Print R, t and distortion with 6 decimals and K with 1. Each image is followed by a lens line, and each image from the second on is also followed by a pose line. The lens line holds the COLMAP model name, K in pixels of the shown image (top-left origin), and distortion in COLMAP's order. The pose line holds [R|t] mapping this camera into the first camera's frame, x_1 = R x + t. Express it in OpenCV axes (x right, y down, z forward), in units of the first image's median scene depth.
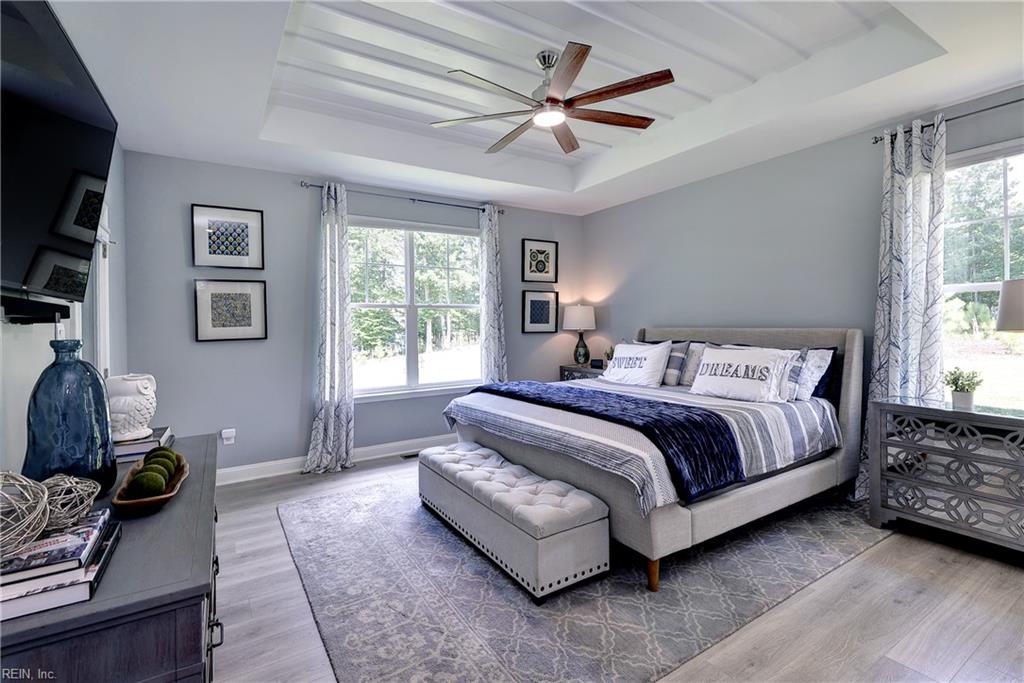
lens RADIAL K [[477.1, 0, 511.8], [0, 477.1, 309.6], [0, 0, 1]] dist [0.031770, -0.000068]
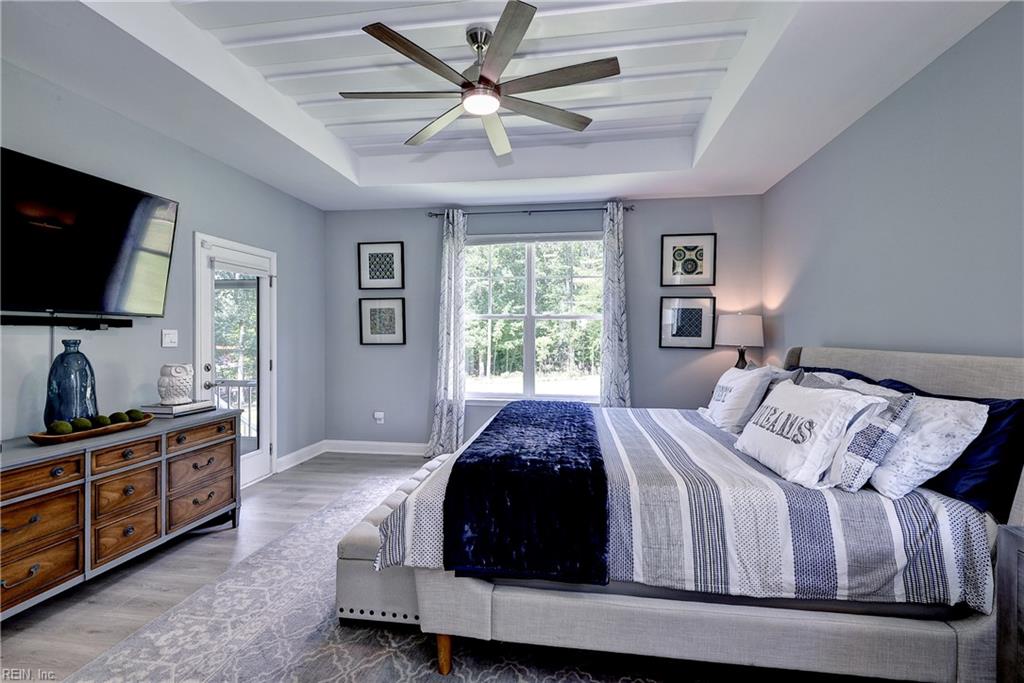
lens RADIAL K [[467.8, 0, 511.1], [0, 467.8, 323.2], [0, 0, 1]] dist [0.015177, -0.000422]
pose [[0.750473, 0.001371, -0.660900, 0.471307], [0.004399, 0.999965, 0.007070, -0.001002], [0.660887, -0.008213, 0.750441, 0.259863]]
